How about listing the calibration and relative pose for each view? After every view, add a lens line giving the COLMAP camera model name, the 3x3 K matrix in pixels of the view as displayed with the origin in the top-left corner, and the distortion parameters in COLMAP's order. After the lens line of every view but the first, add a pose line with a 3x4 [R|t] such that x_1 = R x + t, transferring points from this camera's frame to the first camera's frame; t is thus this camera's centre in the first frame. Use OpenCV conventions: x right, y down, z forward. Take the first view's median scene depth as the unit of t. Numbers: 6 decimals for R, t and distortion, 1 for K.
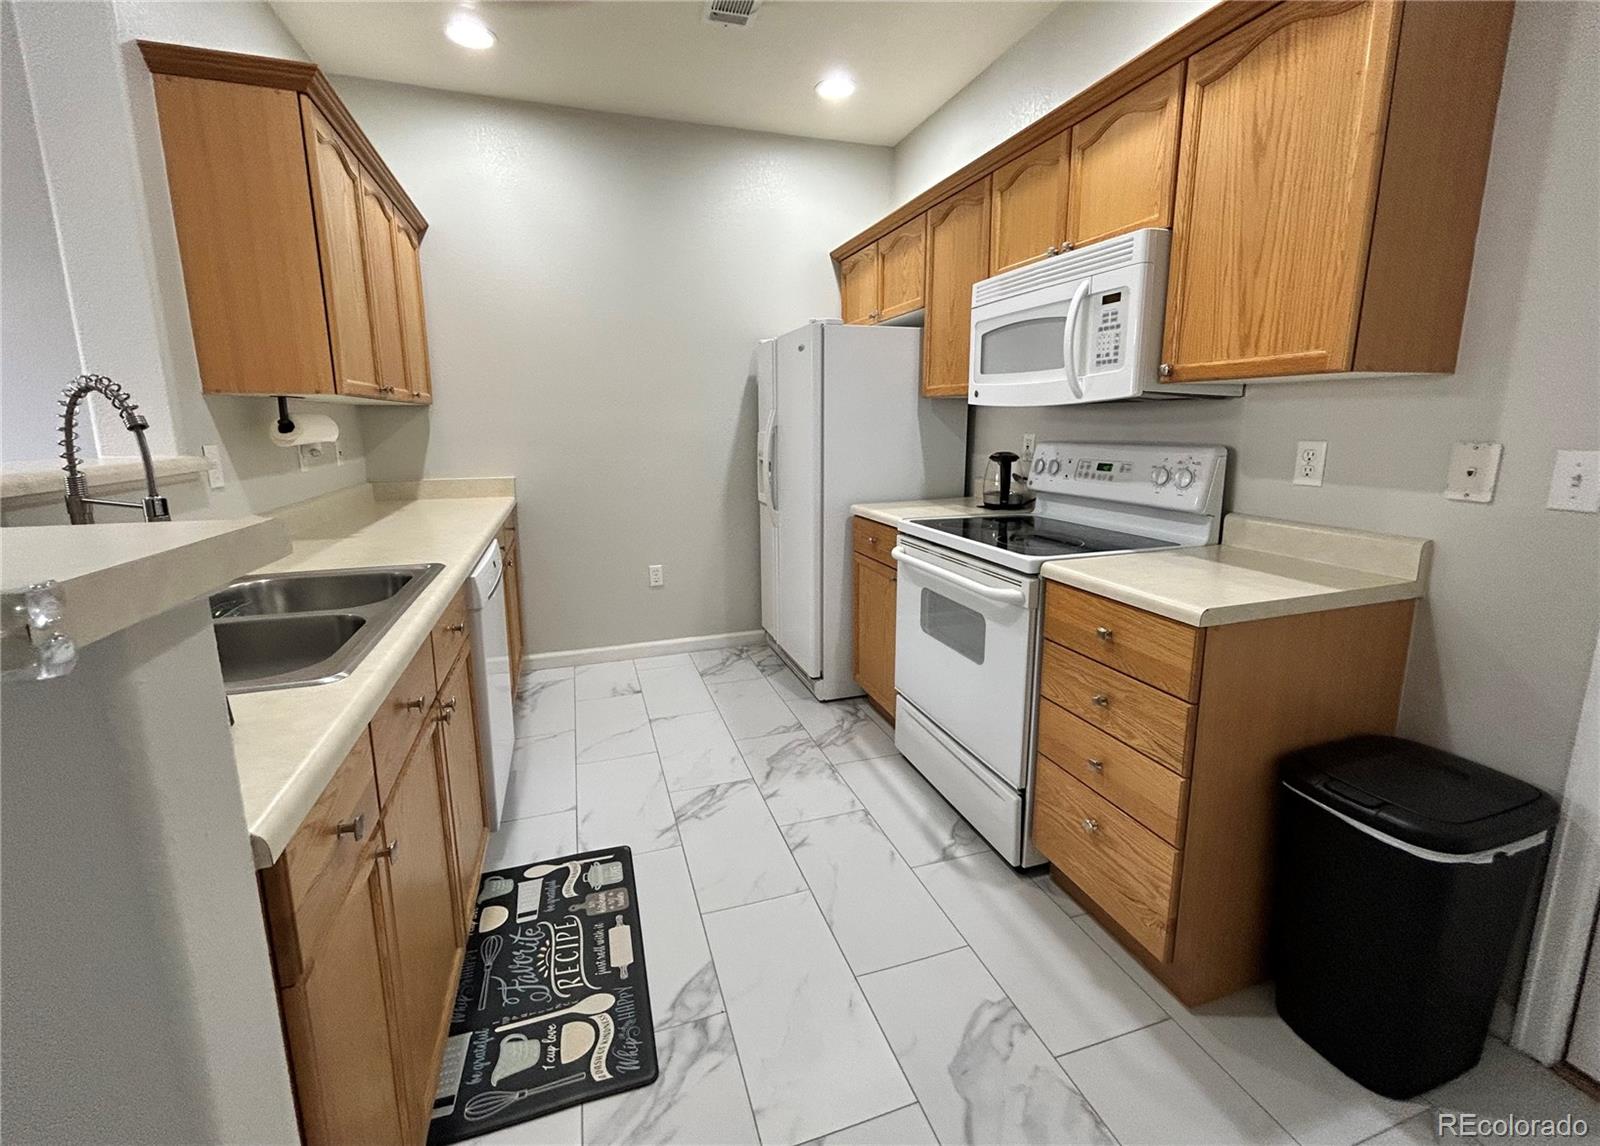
lens RADIAL K [[664.2, 0, 787.1], [0, 664.2, 539.1], [0, 0, 1]] dist [0.000682, 0.000470]
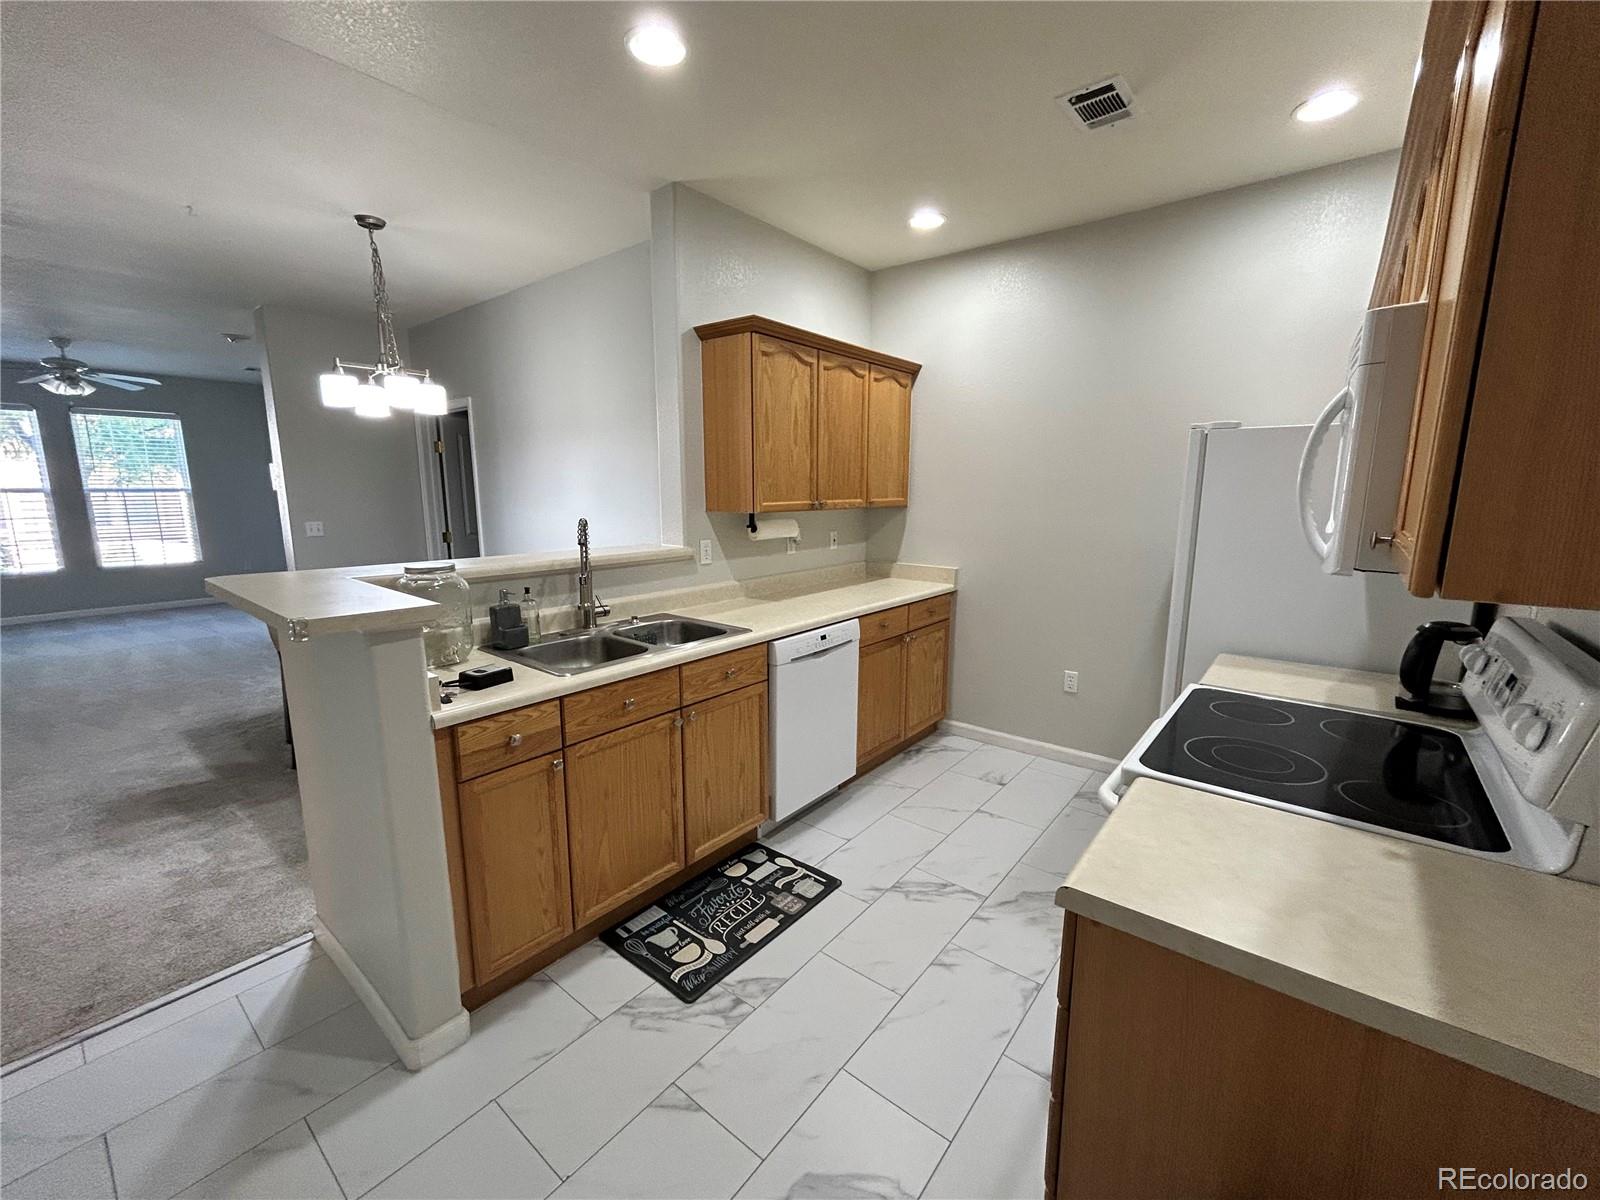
lens RADIAL K [[657.8, 0, 797.0], [0, 657.8, 602.2], [0, 0, 1]] dist [0.000080, 0.000041]
pose [[0.544373, 0.151507, -0.825048, 0.750393], [-0.151516, 0.985136, 0.080934, -0.159726], [0.825046, 0.080950, 0.559237, 0.236605]]
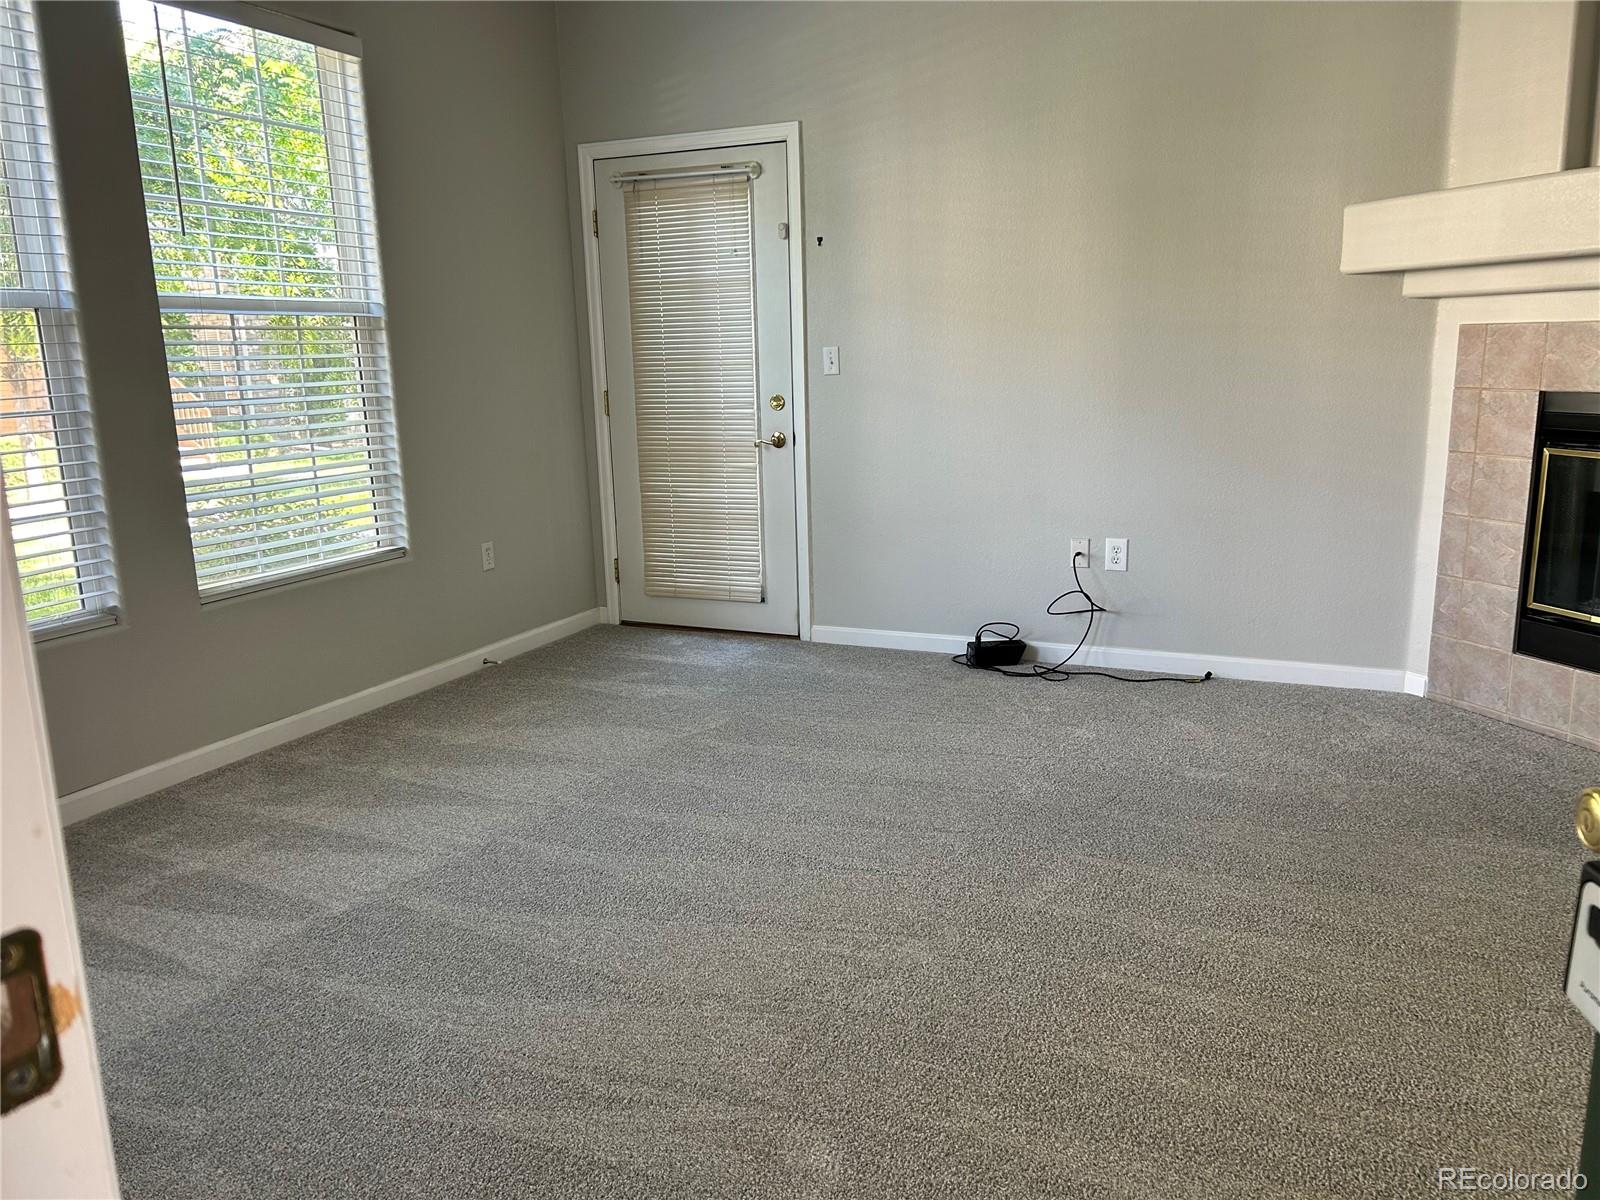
lens RADIAL K [[1205.7, 0, 800.0], [0, 1205.7, 600.0], [0, 0, 1]] dist [0.052548, -0.057926]
pose [[0.738807, 0.124263, -0.662361, -3.097662], [-0.097324, 0.992224, 0.077590, 0.404147], [0.666852, 0.007140, 0.745156, -2.027356]]
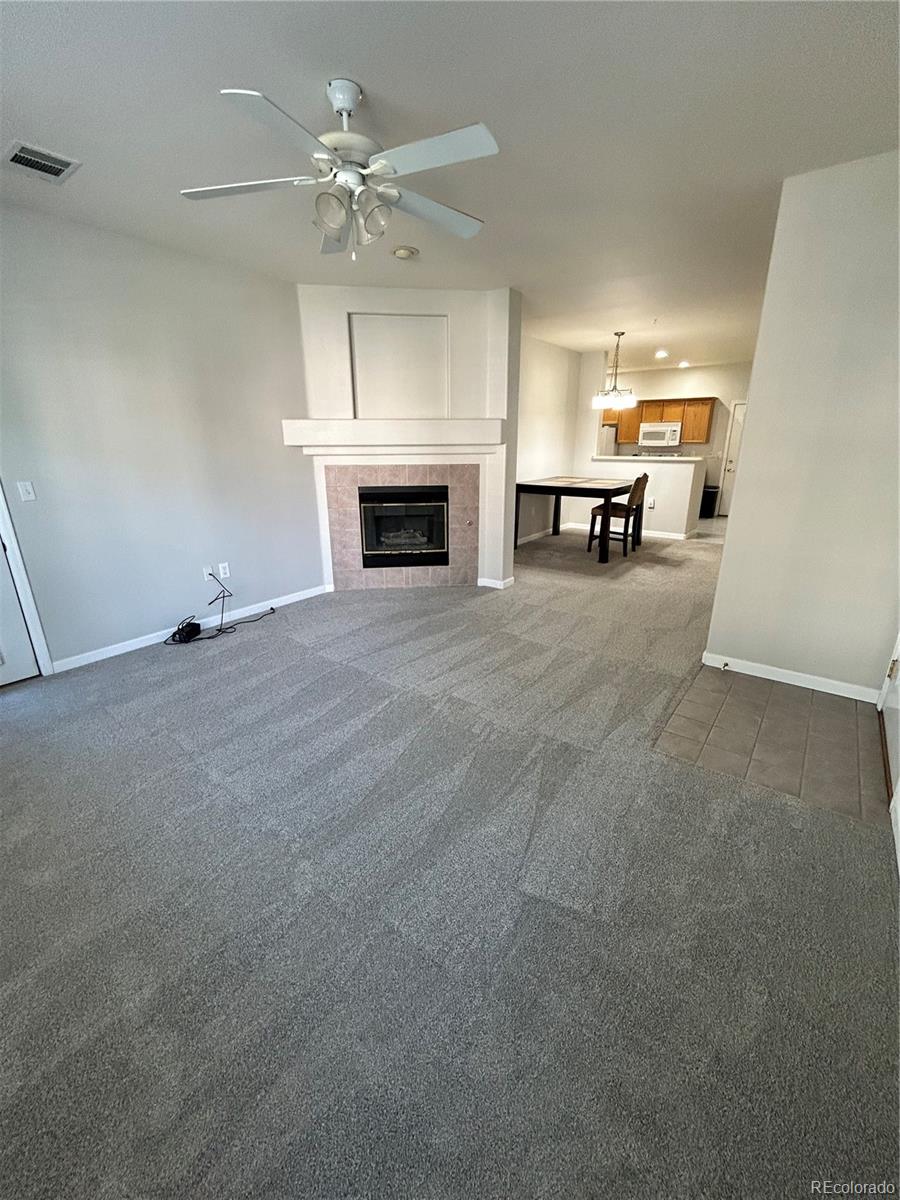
lens RADIAL K [[491.8, 0, 450.1], [0, 491.8, 598.8], [0, 0, 1]] dist [0.000016, 0.000102]
pose [[0.819657, -0.177023, 0.544816, -4.779654], [0.102660, 0.981051, 0.164317, 0.298567], [-0.563580, -0.078752, 0.822299, -2.178909]]
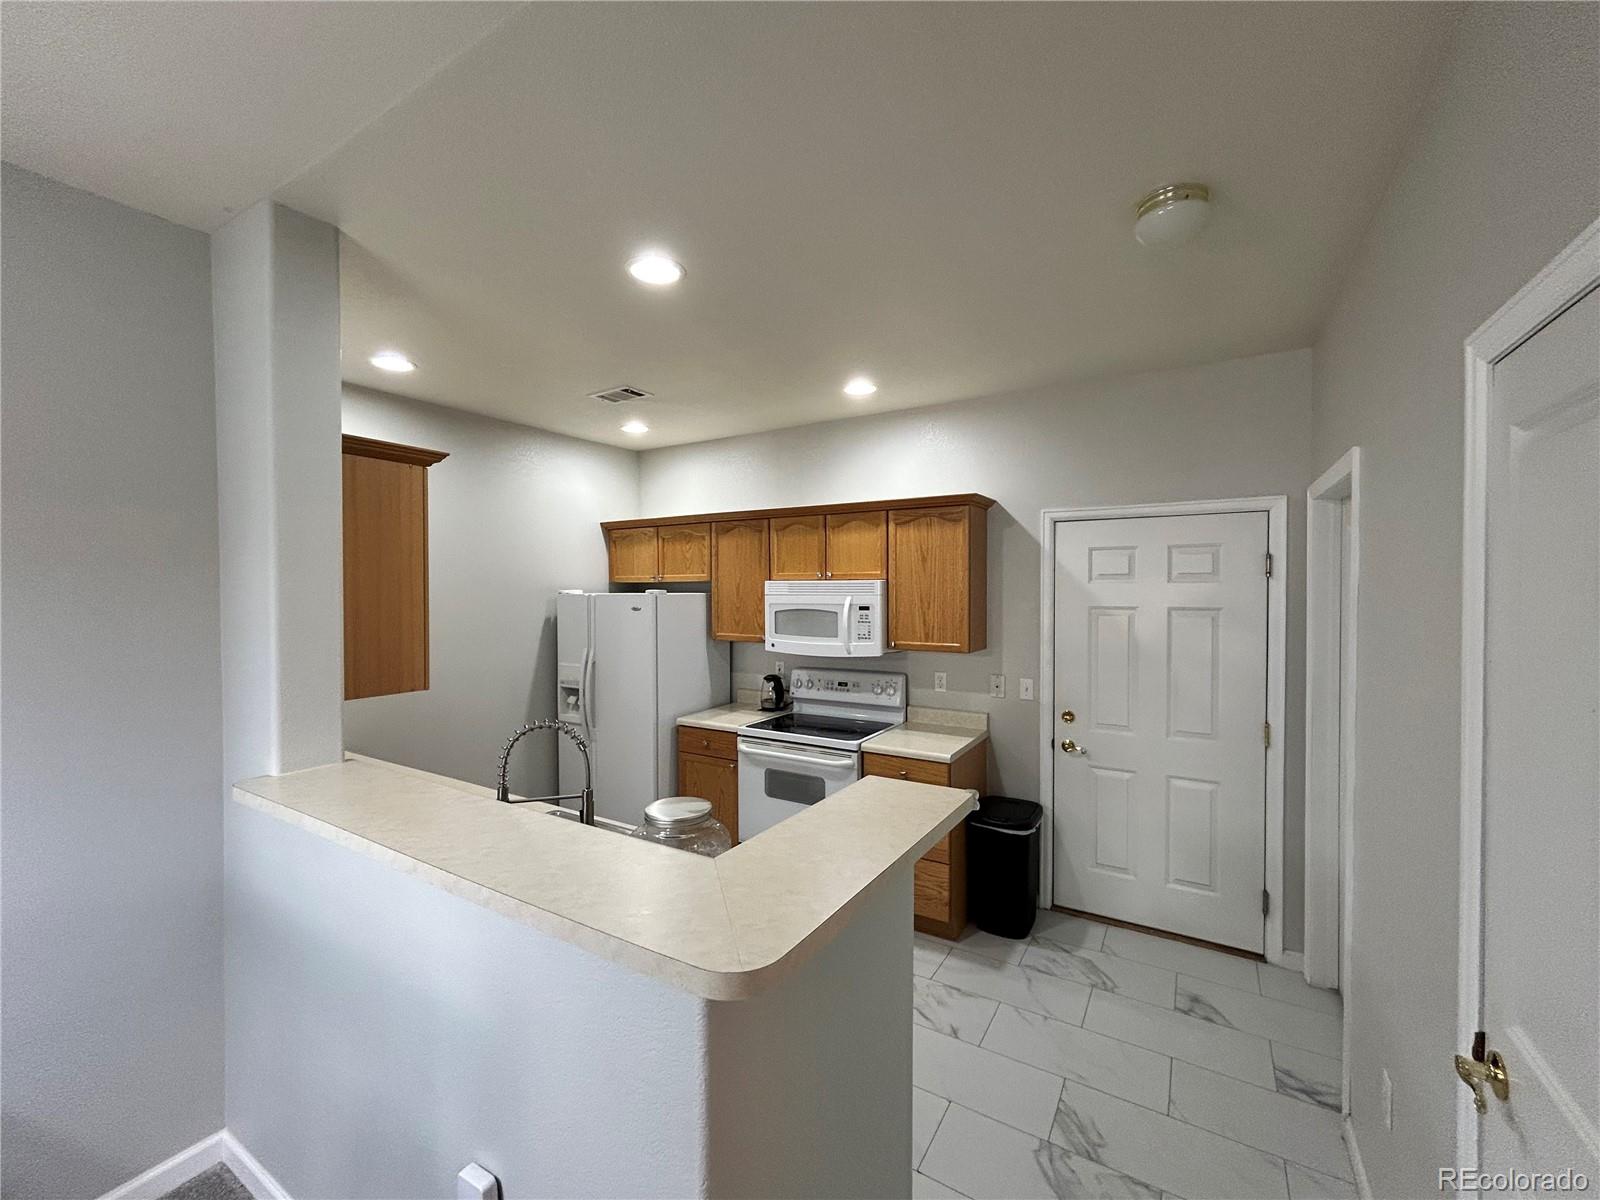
lens RADIAL K [[655.8, 0, 795.7], [0, 655.8, 600.0], [0, 0, 1]] dist [0.000016, 0.000102]
pose [[0.761677, -0.008180, 0.647906, -0.993045], [0.113133, 0.986240, -0.120547, -0.168589], [-0.638004, 0.165118, 0.752121, -0.395607]]
